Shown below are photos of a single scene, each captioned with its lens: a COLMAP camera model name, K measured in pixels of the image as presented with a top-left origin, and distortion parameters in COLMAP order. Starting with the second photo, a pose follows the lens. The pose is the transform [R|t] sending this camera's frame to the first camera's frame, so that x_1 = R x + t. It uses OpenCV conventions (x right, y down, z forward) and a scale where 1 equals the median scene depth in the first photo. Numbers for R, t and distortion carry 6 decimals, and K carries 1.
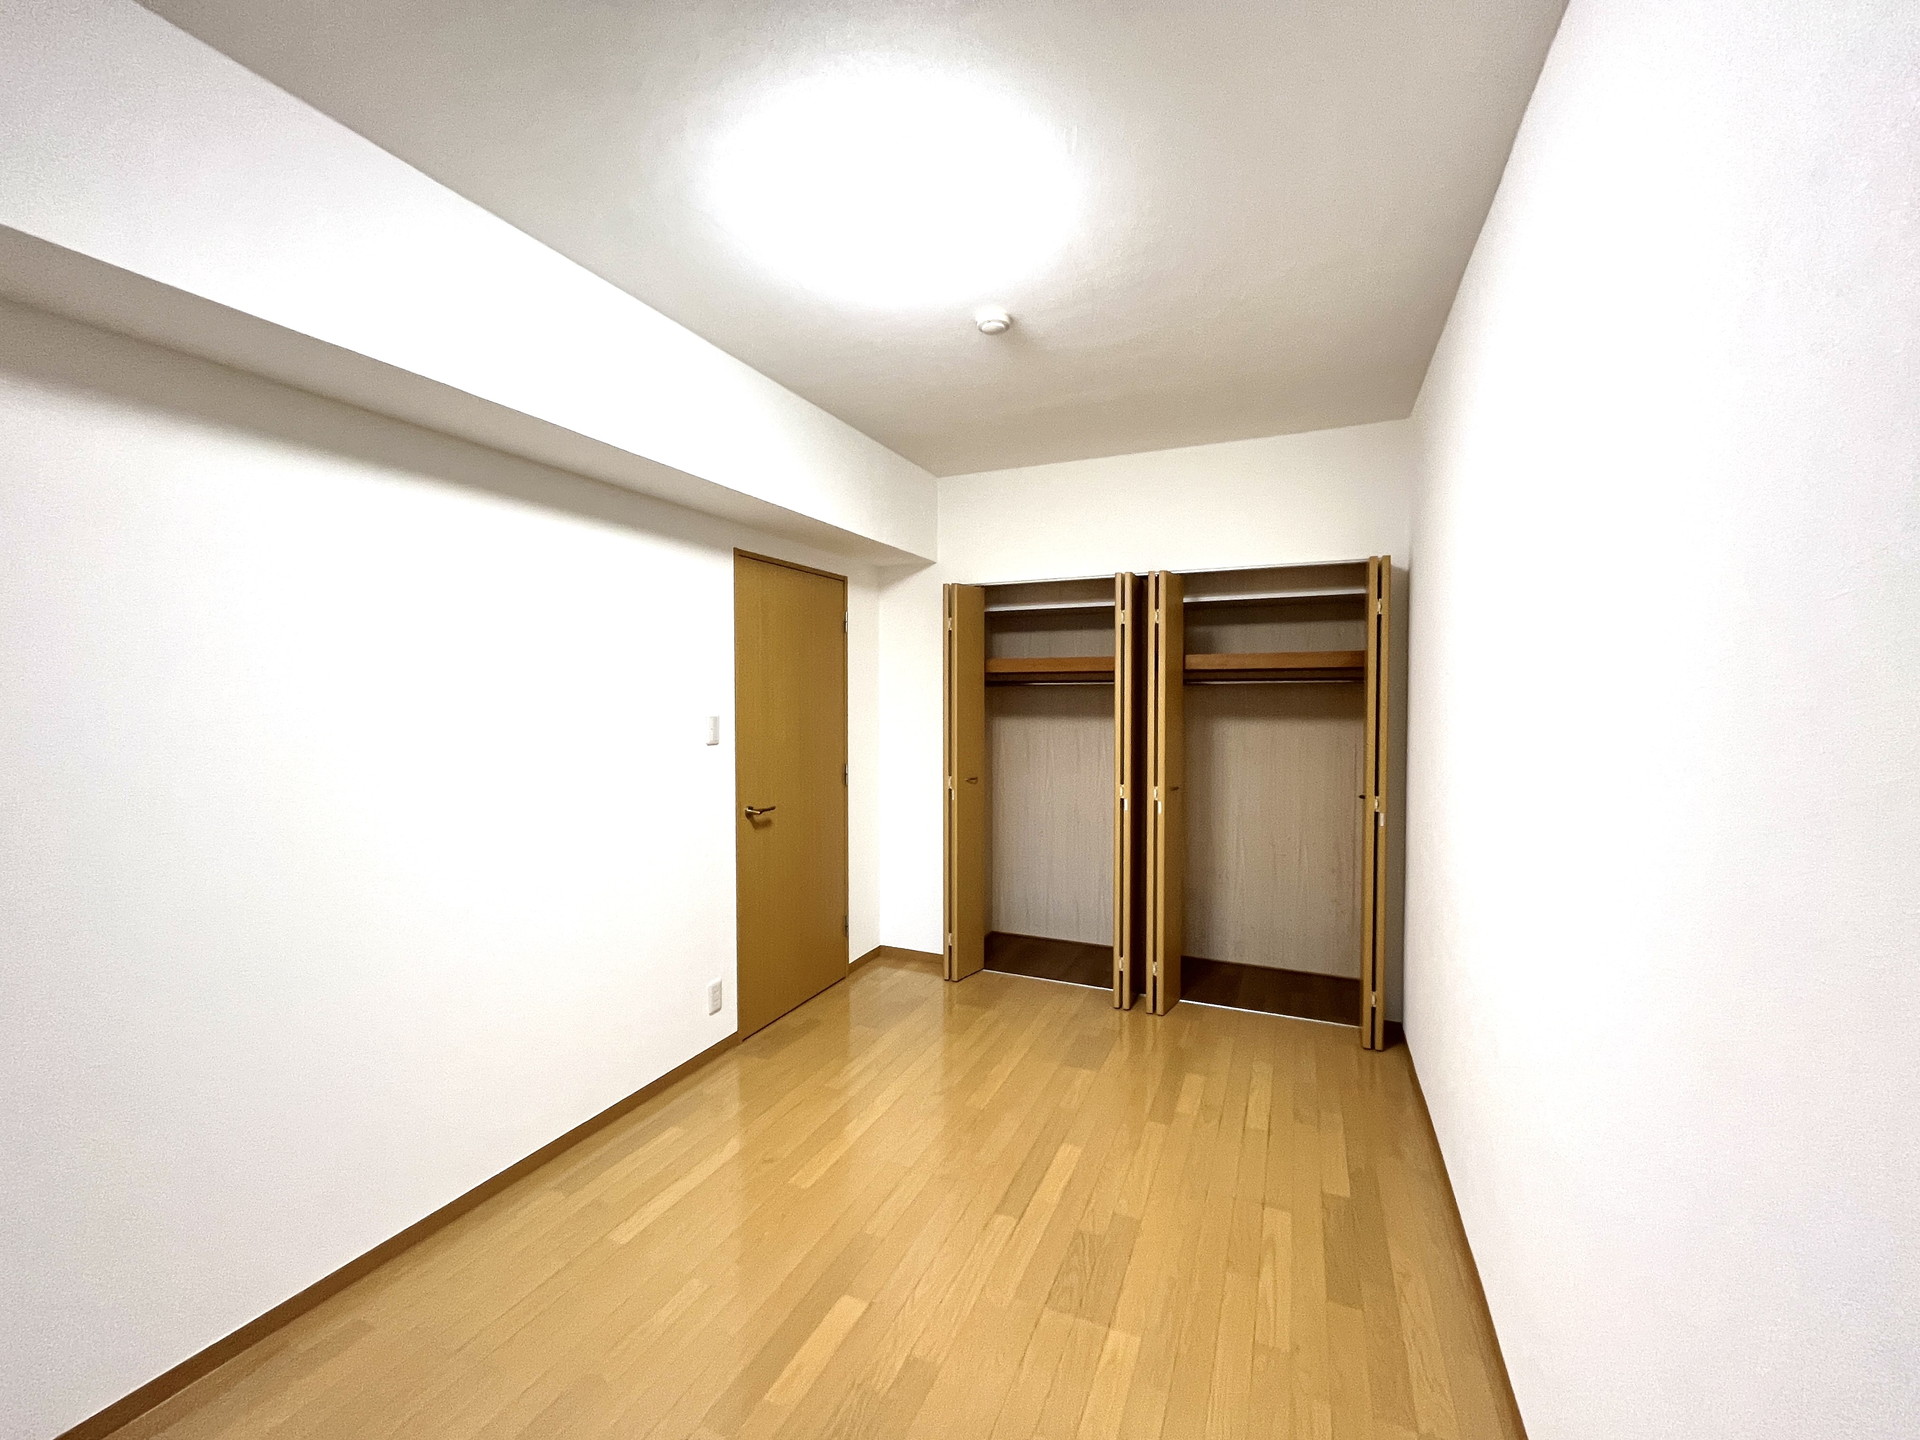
lens RADIAL K [[780.1, 0, 959.5], [0, 780.1, 710.4], [0, 0, 1]] dist [0.000598, -0.001054]
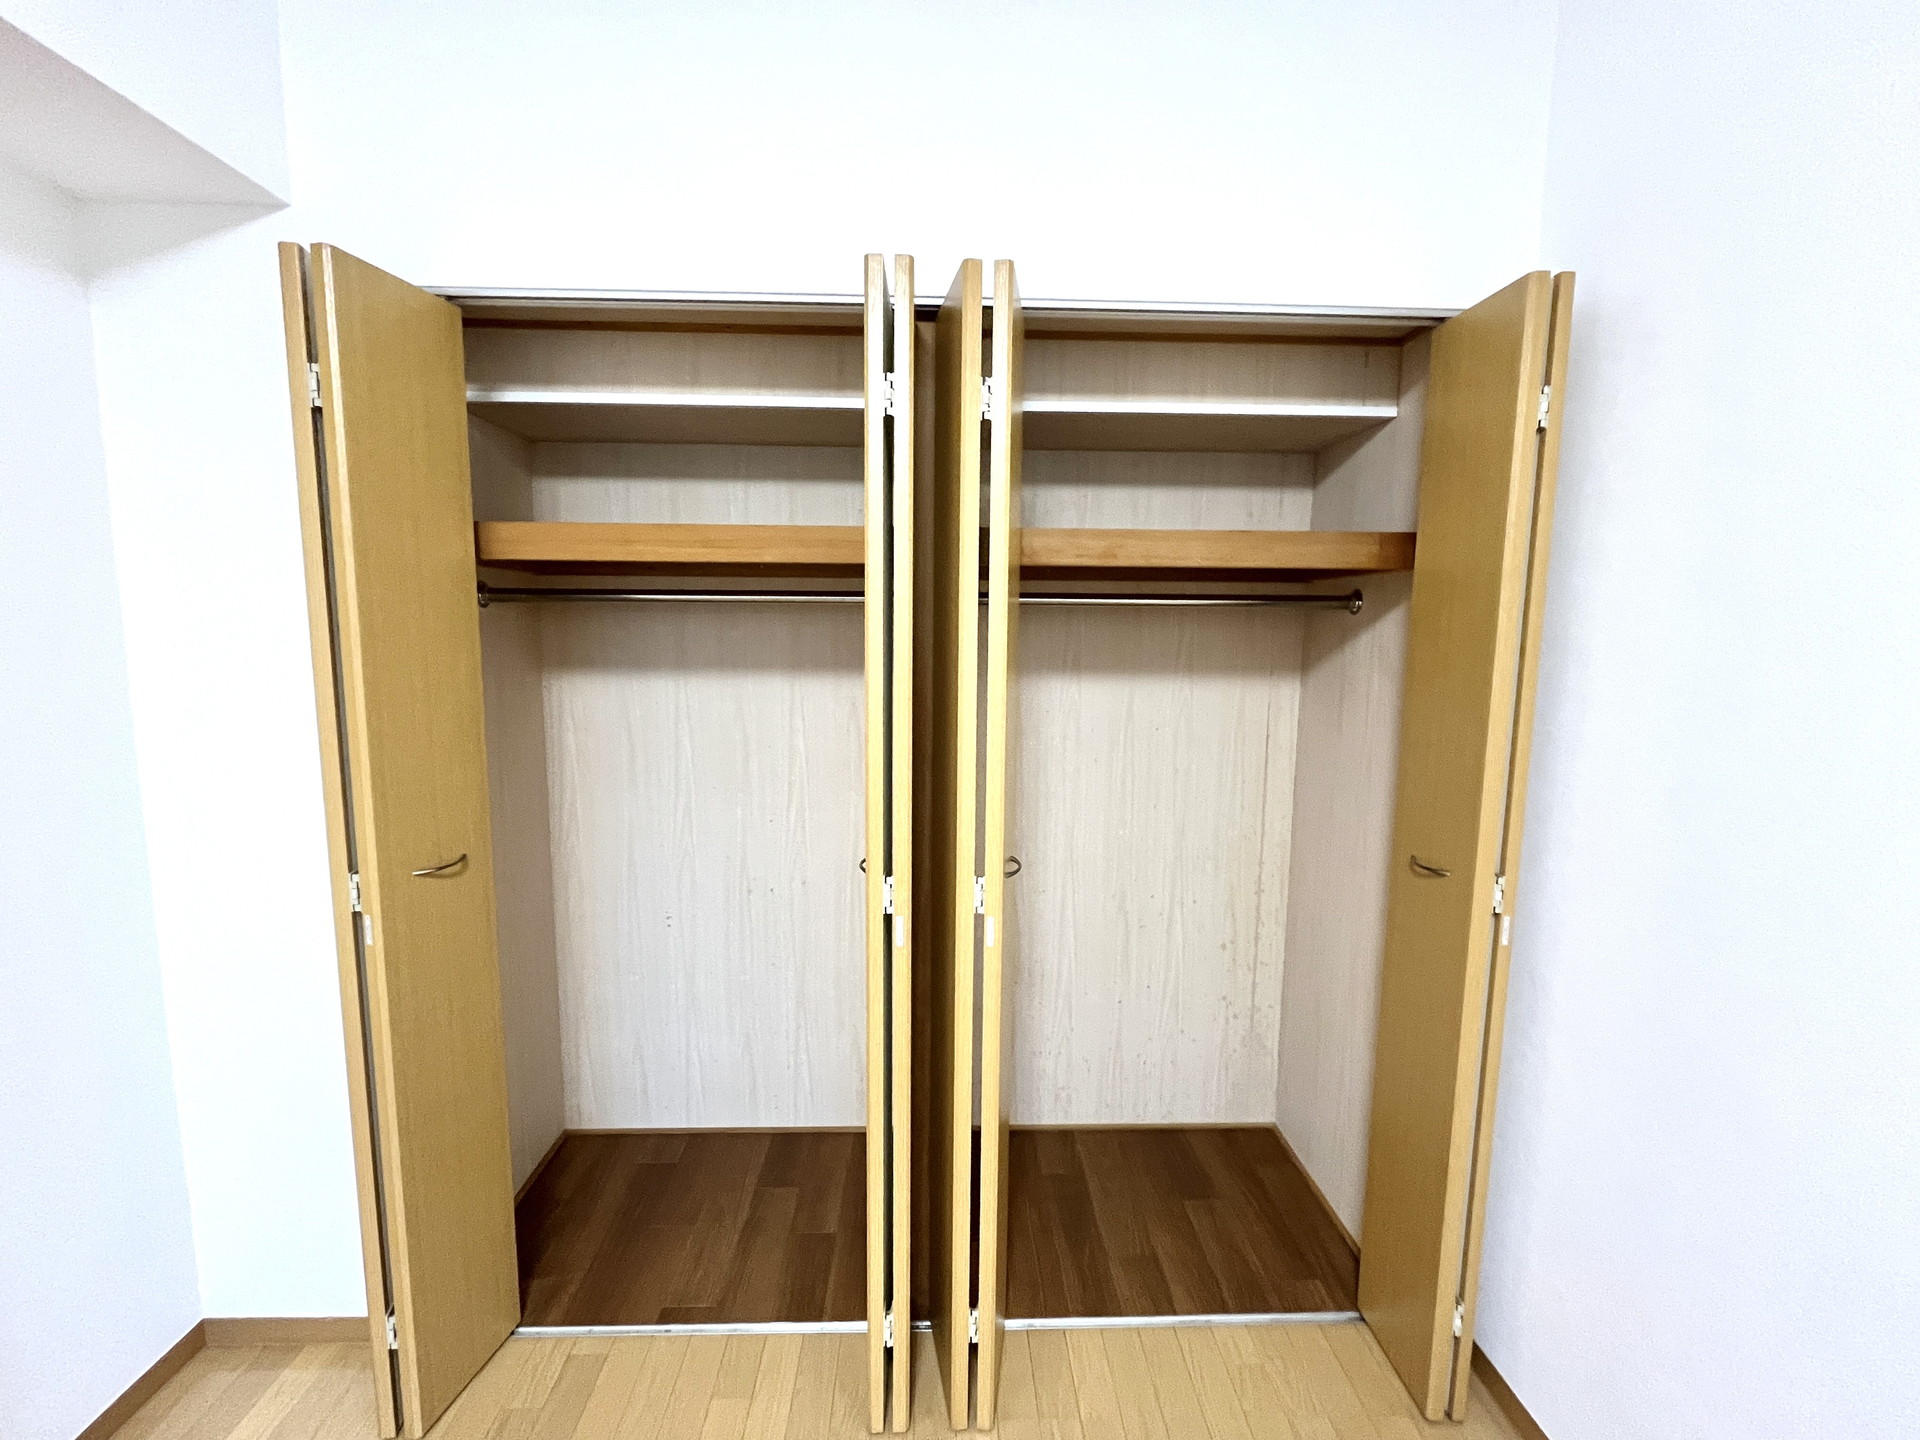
lens RADIAL K [[780.1, 0, 952.5], [0, 780.1, 713.6], [0, 0, 1]] dist [0.000598, -0.001054]
pose [[0.904605, -0.041128, 0.424262, 0.076064], [-0.001800, 0.994957, 0.100289, -0.014648], [-0.426247, -0.091486, 0.899969, 0.598726]]
